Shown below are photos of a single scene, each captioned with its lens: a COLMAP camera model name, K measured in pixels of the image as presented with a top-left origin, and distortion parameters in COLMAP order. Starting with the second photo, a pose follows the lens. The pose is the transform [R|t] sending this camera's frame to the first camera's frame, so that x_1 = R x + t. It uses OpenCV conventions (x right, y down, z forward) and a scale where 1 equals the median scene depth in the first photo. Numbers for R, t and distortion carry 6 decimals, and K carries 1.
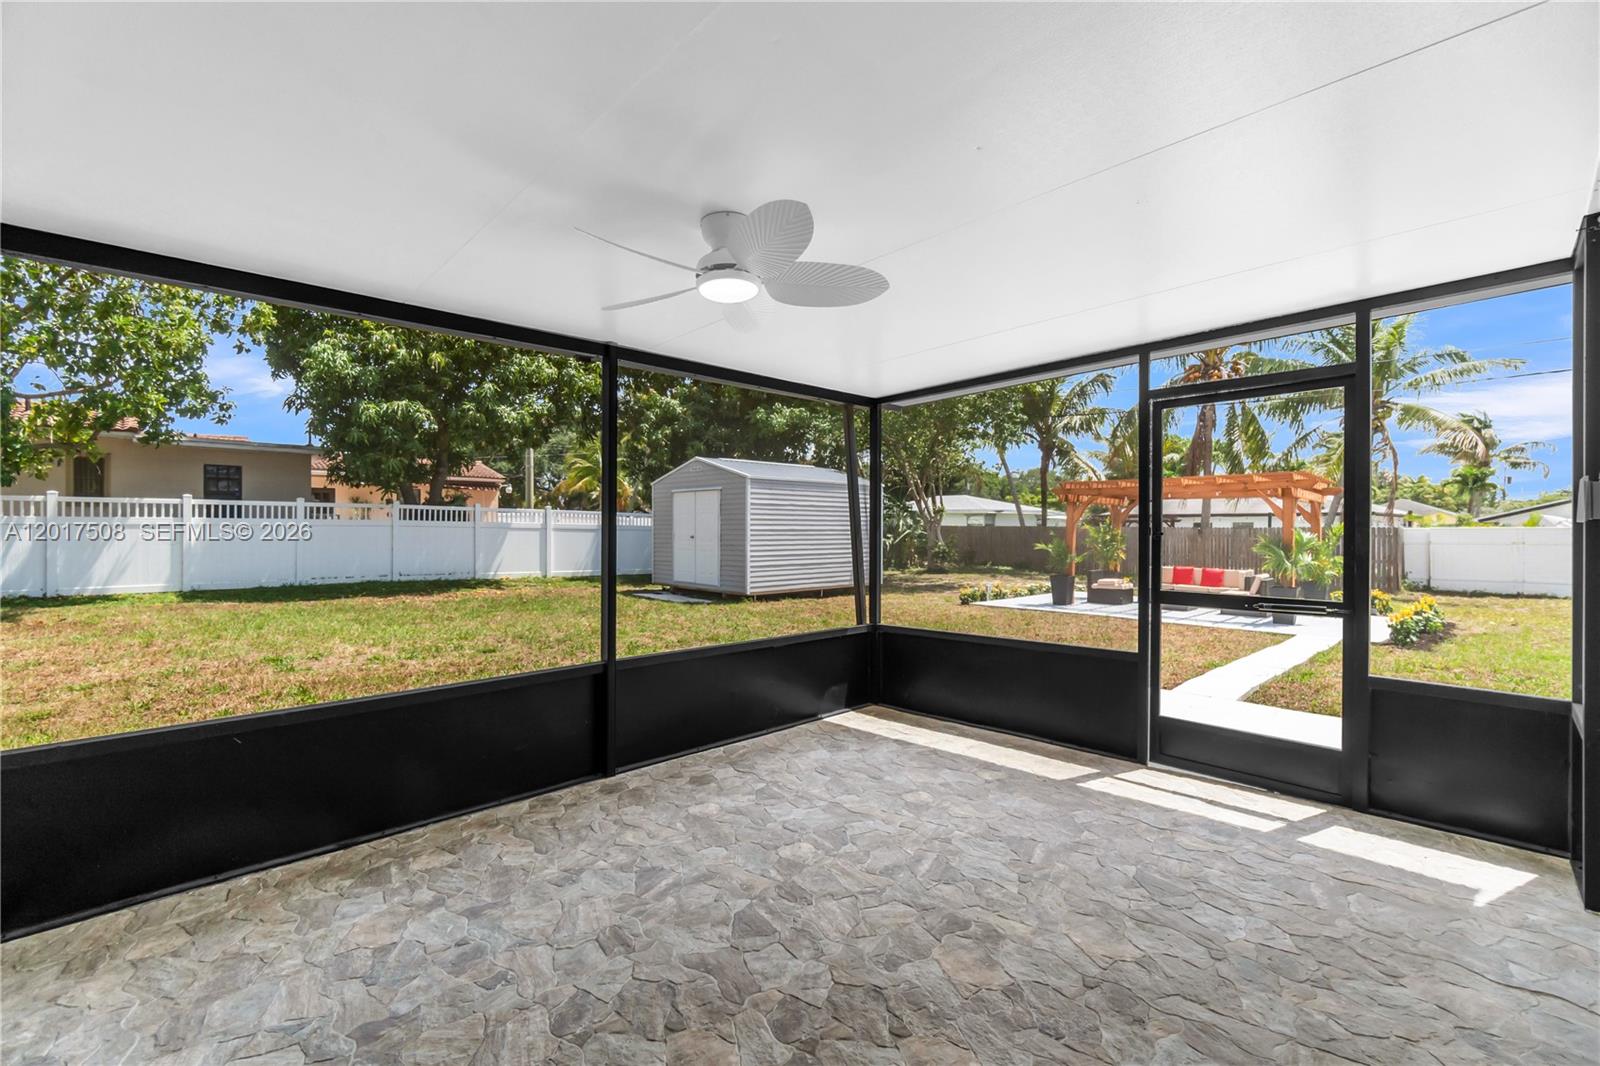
lens RADIAL K [[701.8, 0, 798.8], [0, 701.8, 534.1], [0, 0, 1]] dist [0.002691, 0.000082]
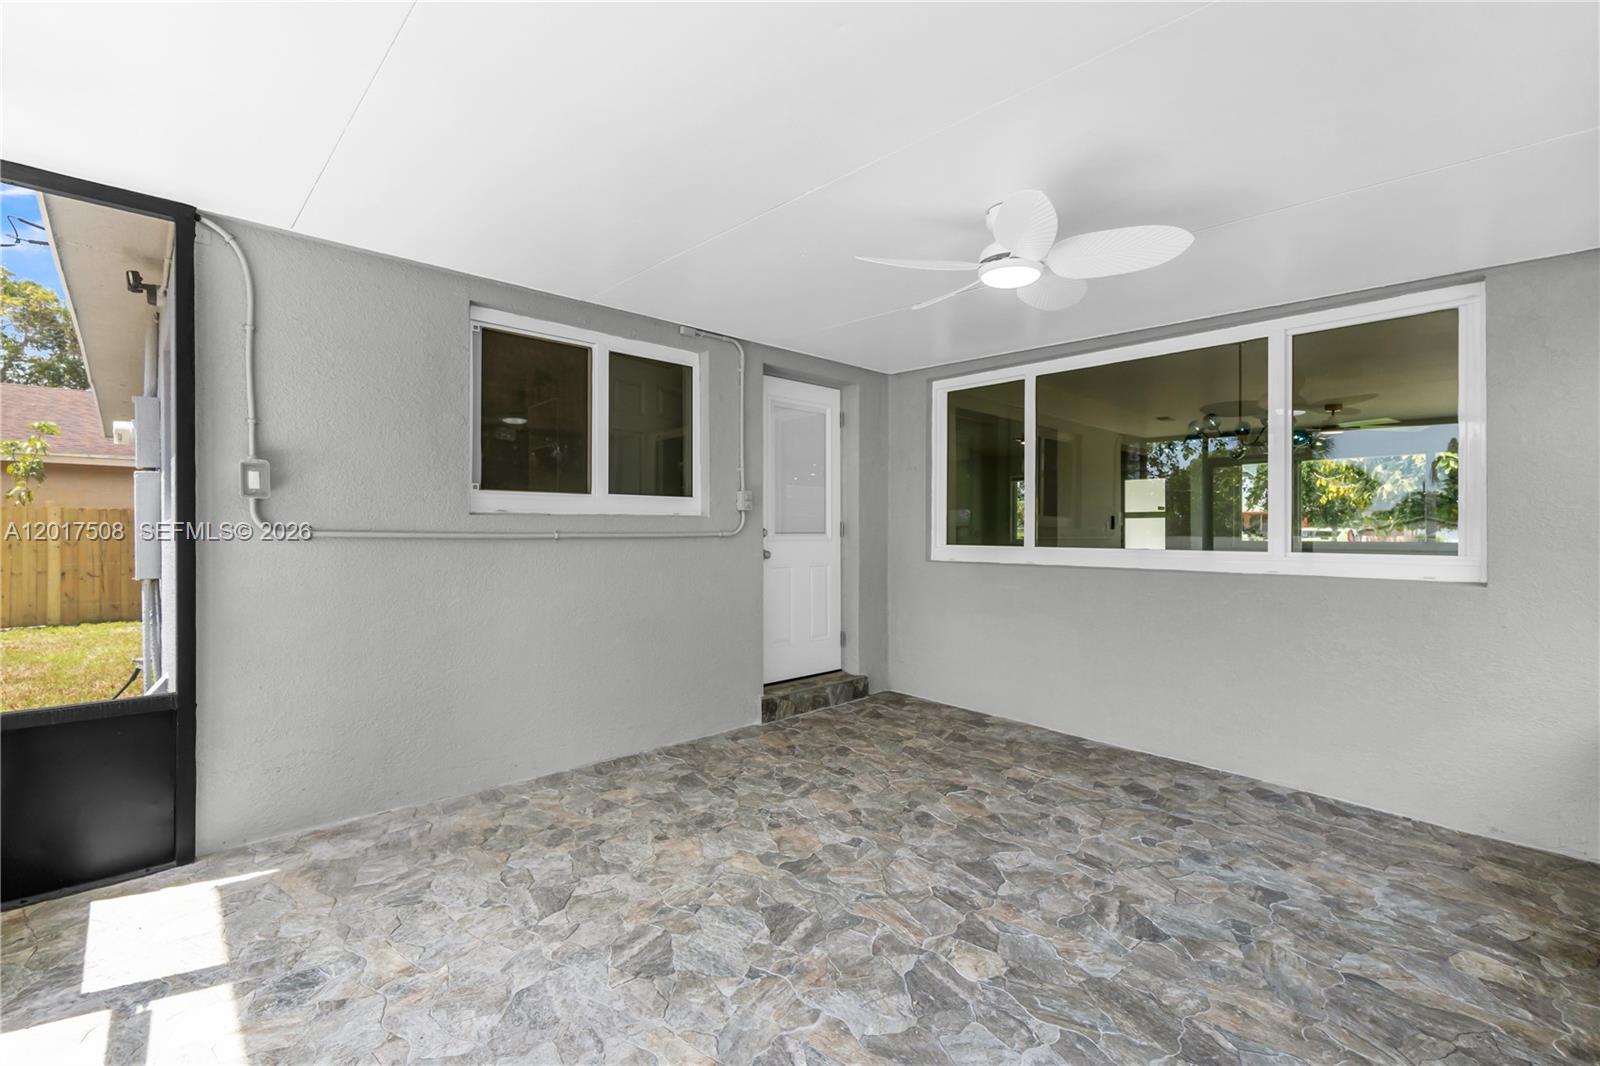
lens RADIAL K [[701.8, 0, 801.2], [0, 701.8, 529.4], [0, 0, 1]] dist [0.002691, 0.000082]
pose [[-0.999976, -0.006910, -0.000062, 0.207892], [-0.006910, 0.999965, 0.004618, 0.024767], [0.000030, 0.004619, -0.999989, 2.011940]]
